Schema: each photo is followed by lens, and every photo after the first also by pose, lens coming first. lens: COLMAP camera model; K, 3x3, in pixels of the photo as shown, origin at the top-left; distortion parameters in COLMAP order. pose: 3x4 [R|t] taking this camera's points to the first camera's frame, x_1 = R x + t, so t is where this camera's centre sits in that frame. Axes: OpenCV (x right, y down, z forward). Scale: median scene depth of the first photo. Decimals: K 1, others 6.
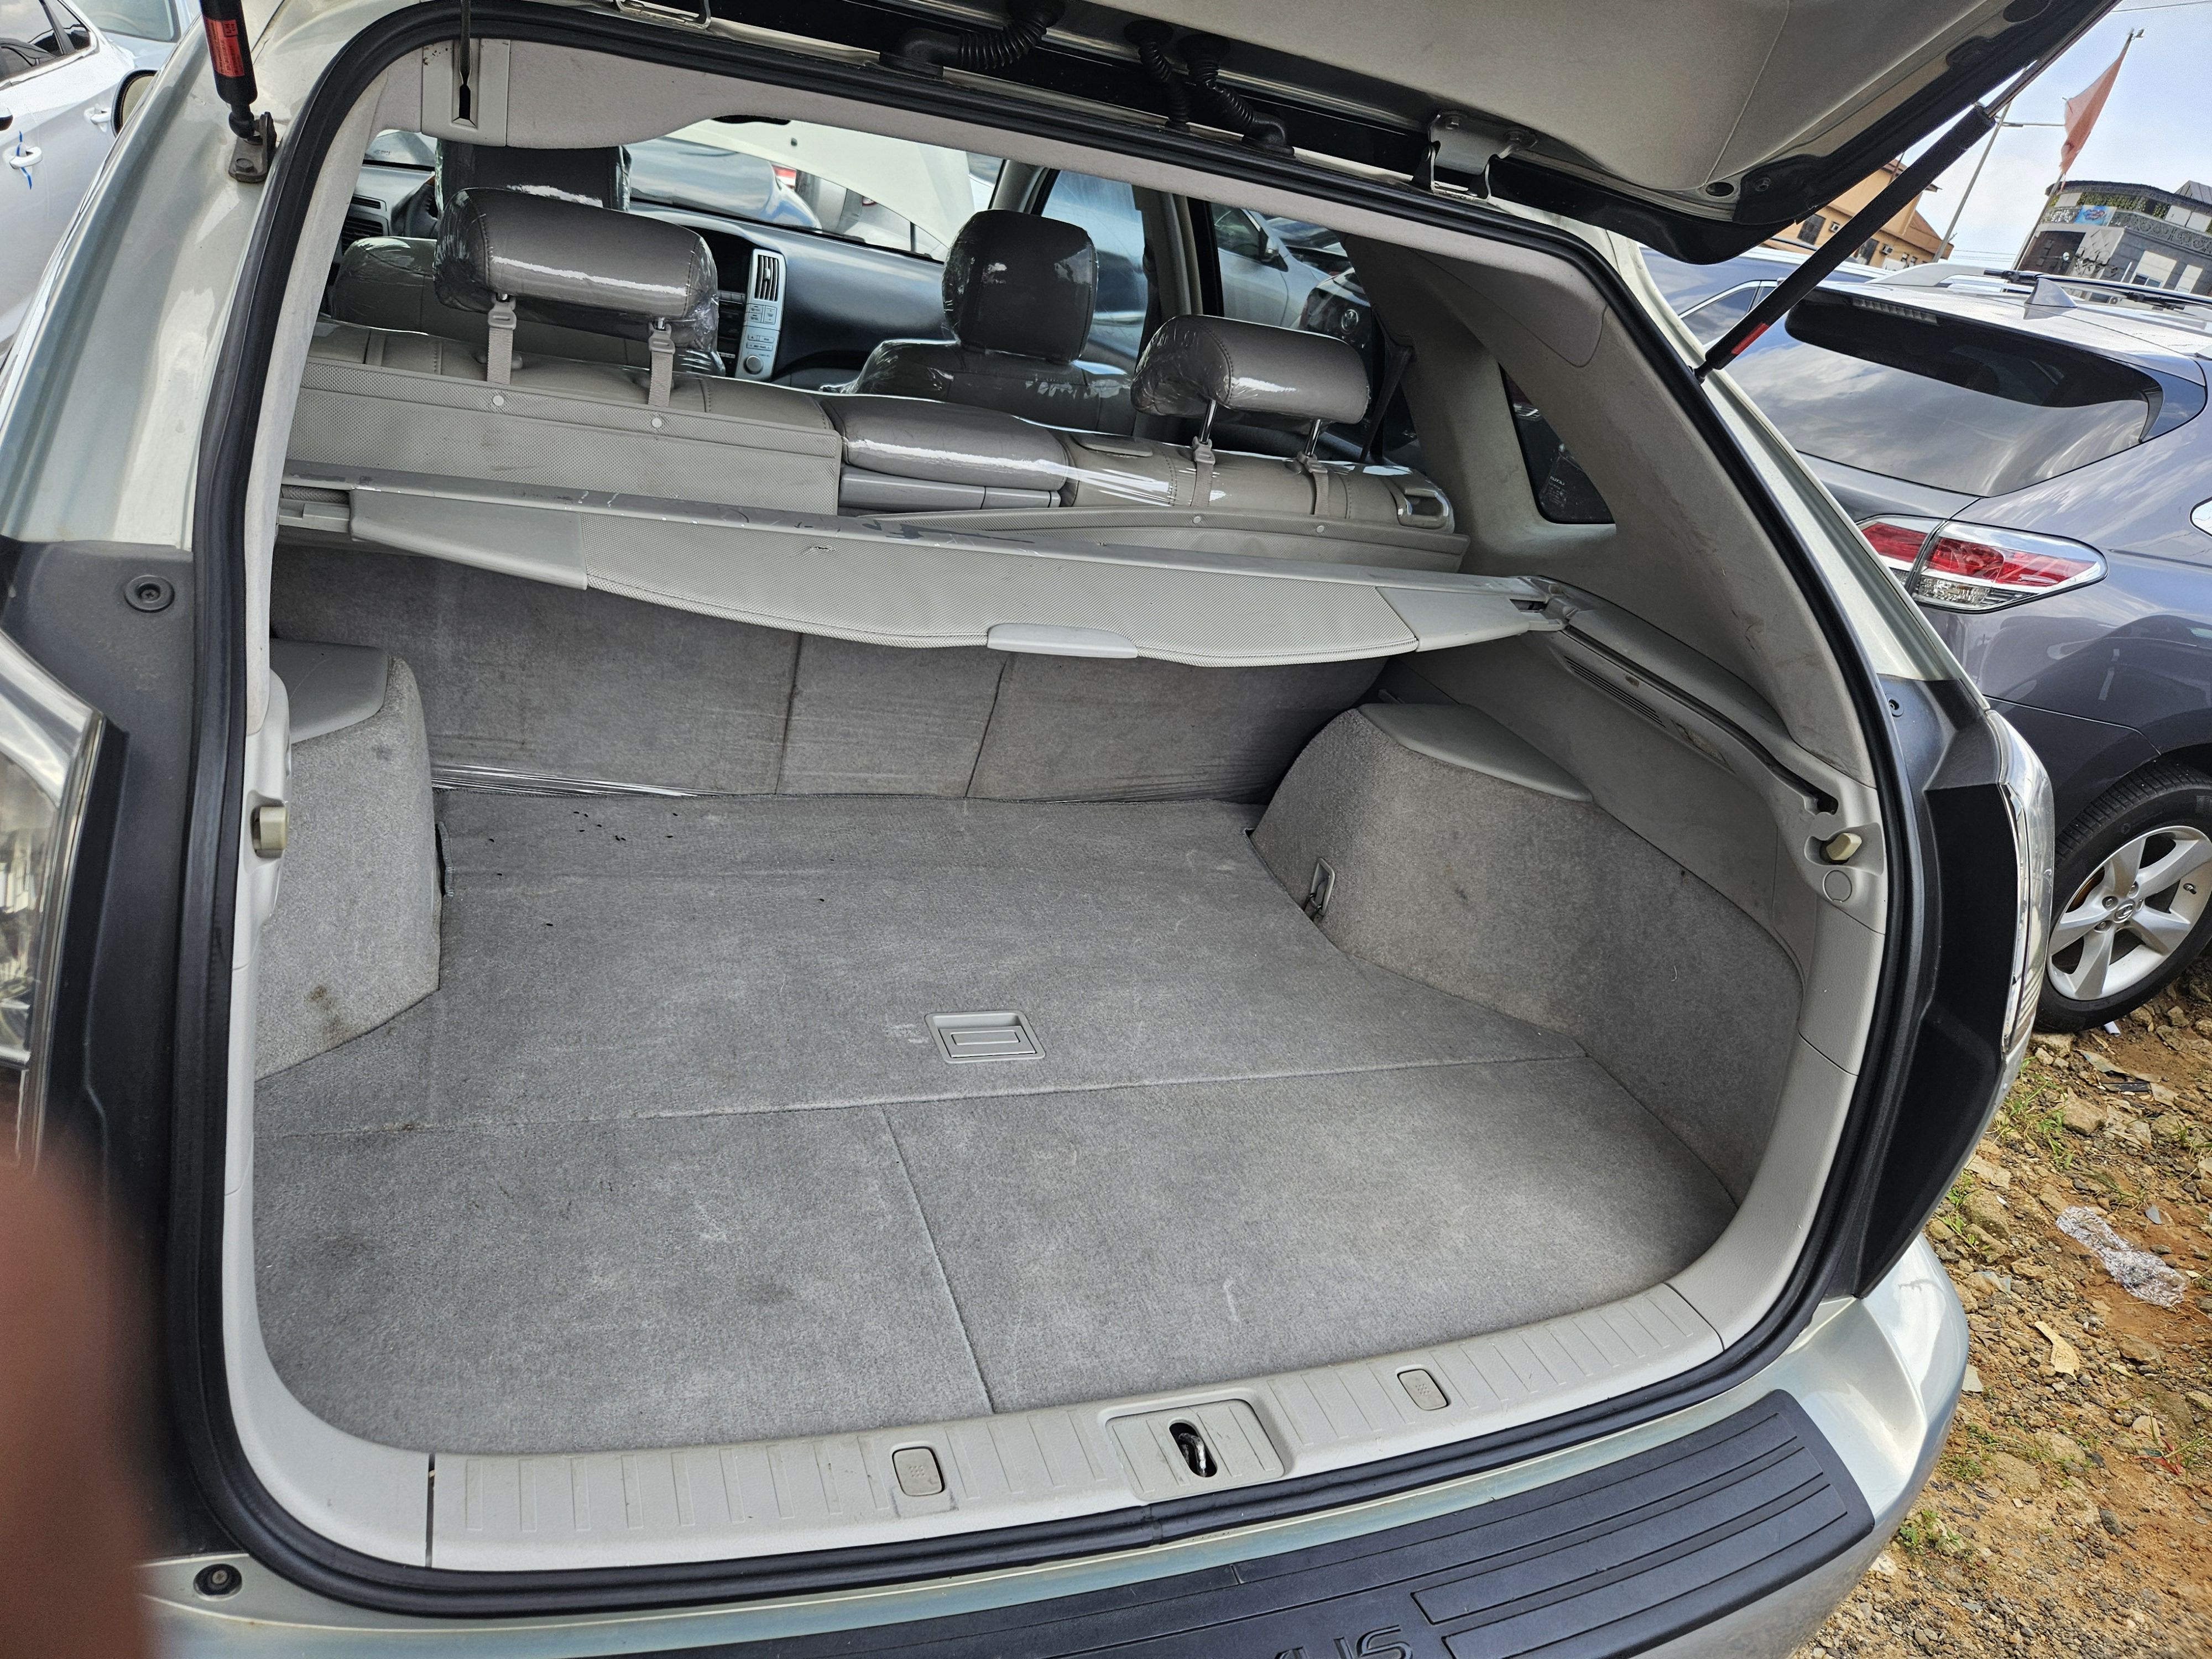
lens RADIAL K [[1480.5, 0, 1095.9], [0, 1480.5, 832.4], [0, 0, 1]] dist [0.032532, -0.033994]
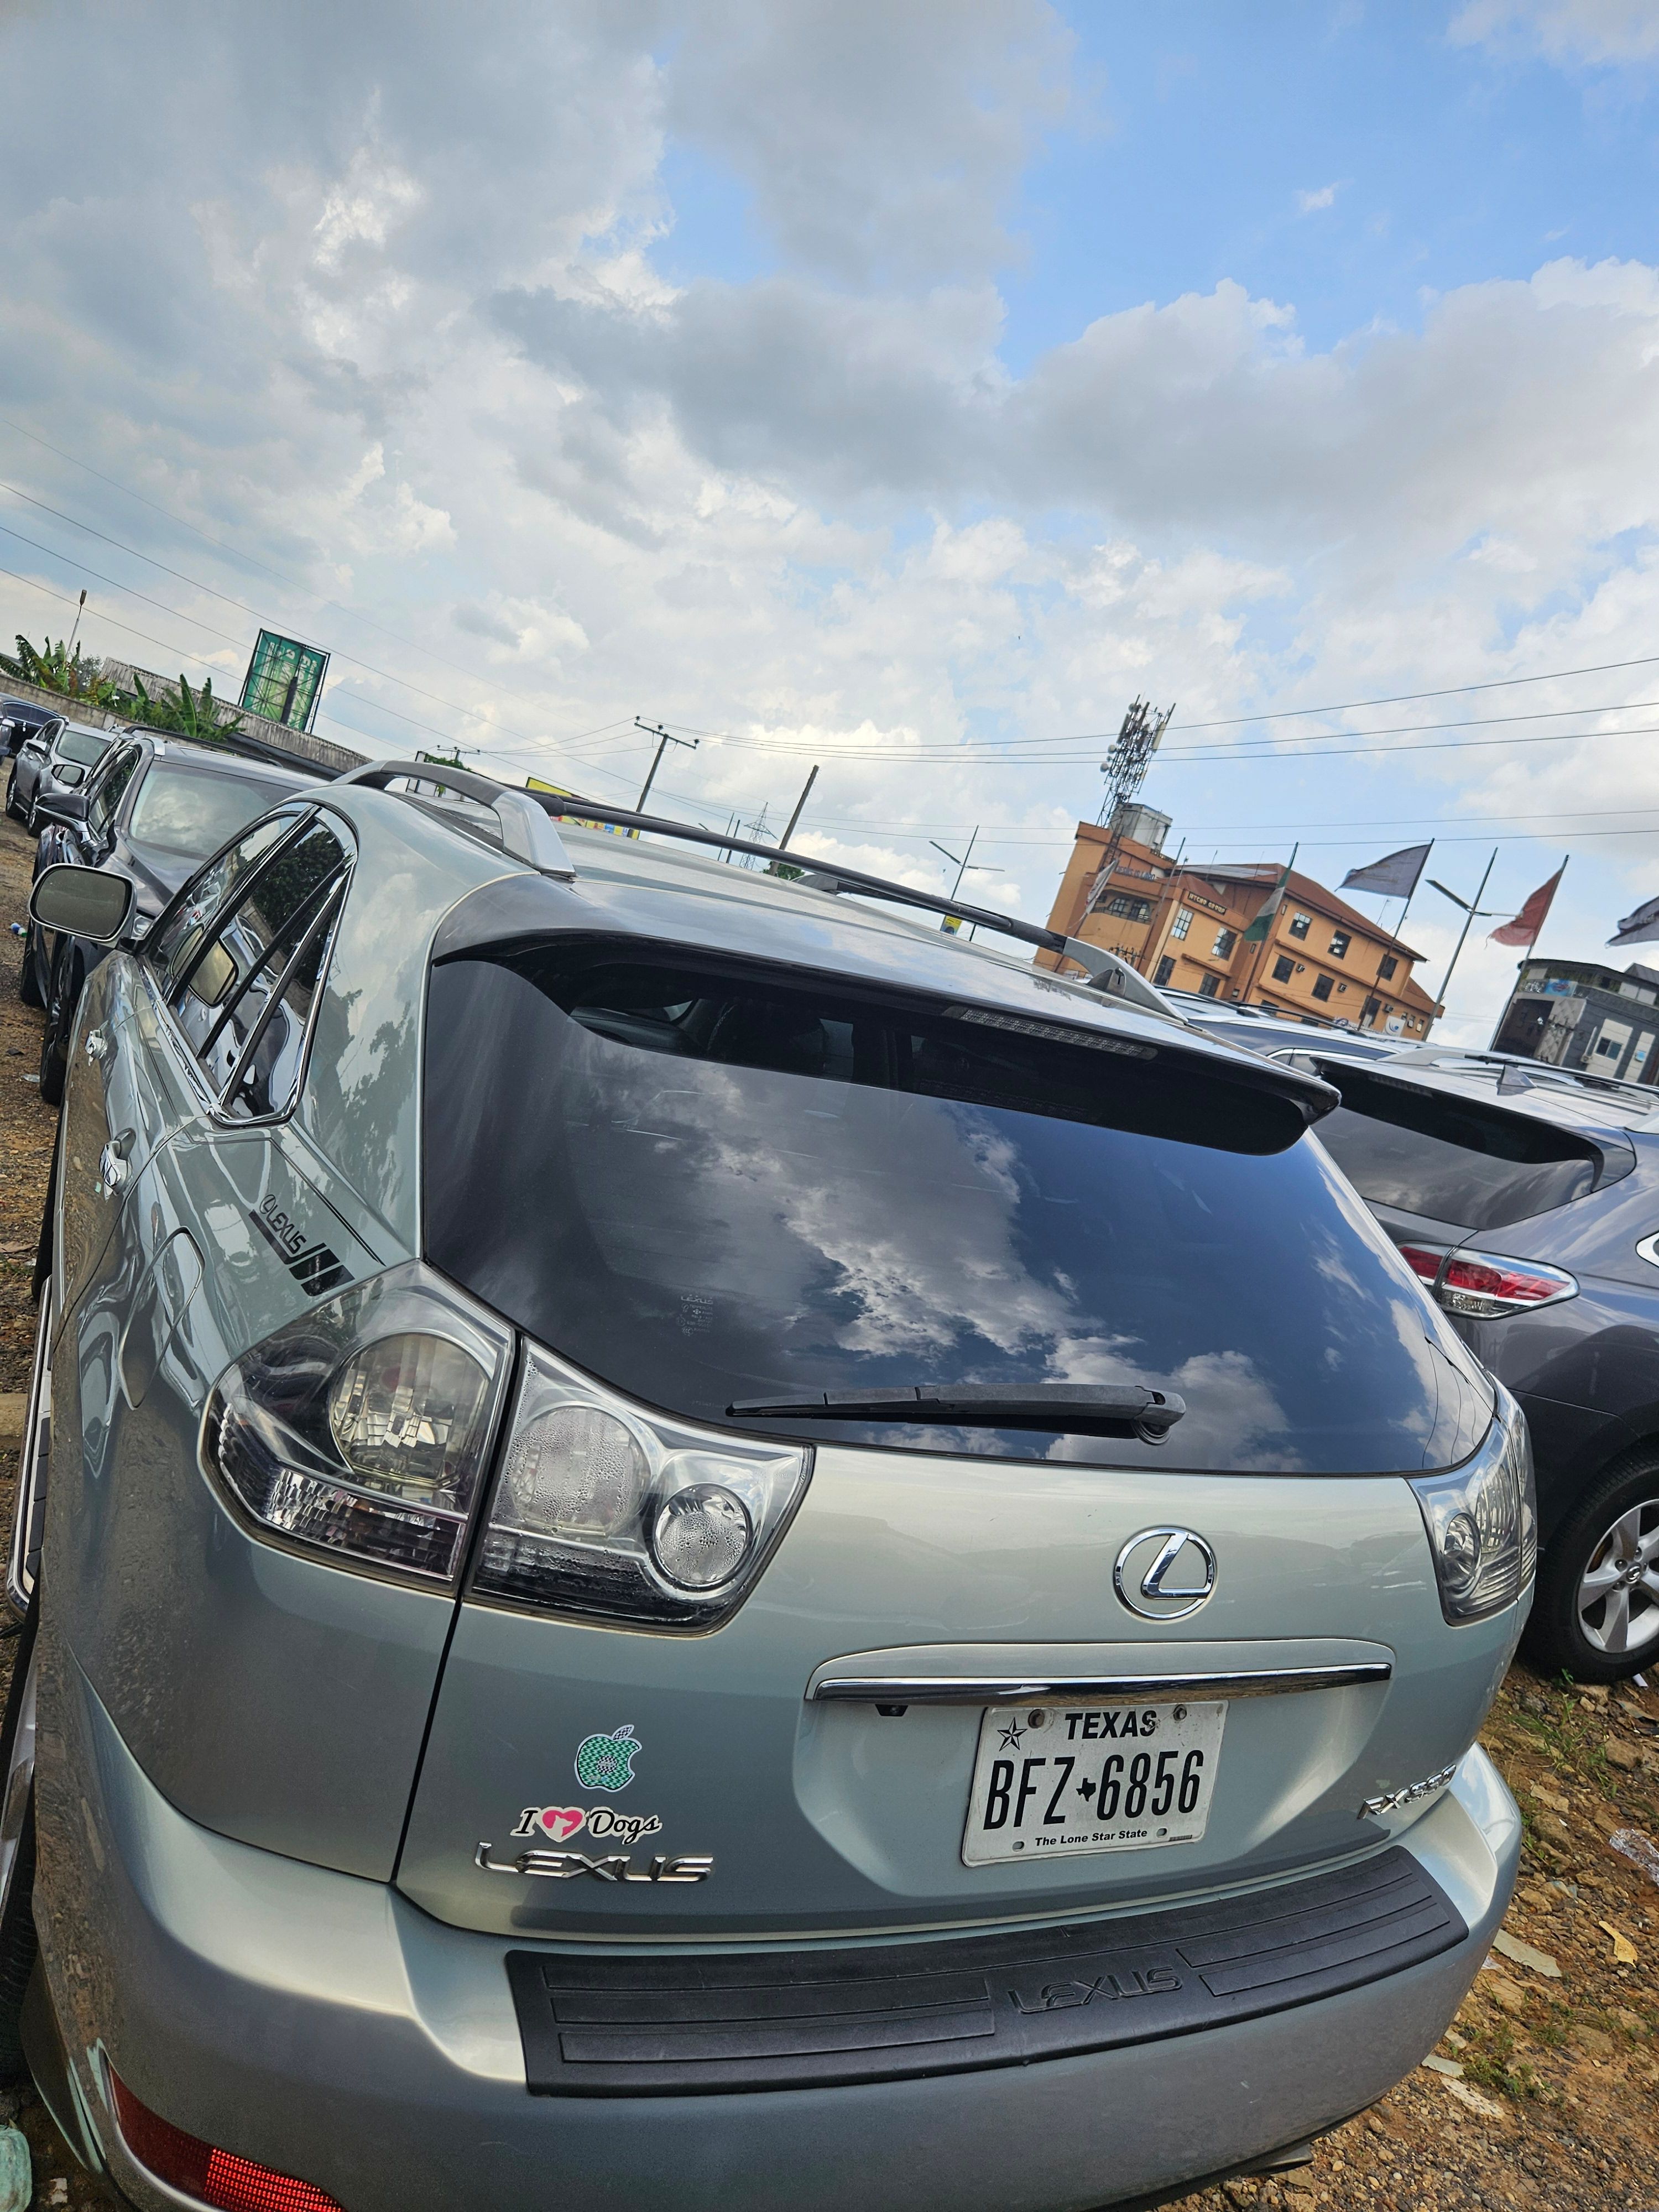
lens RADIAL K [[1480.5, 0, 834.6], [0, 1480.5, 1120.4], [0, 0, 1]] dist [0.032532, -0.033994]
pose [[0.993727, 0.036784, 0.105607, -0.098704], [-0.006727, 0.962308, -0.271880, 0.037170], [-0.111627, 0.269464, 0.956519, -0.192696]]
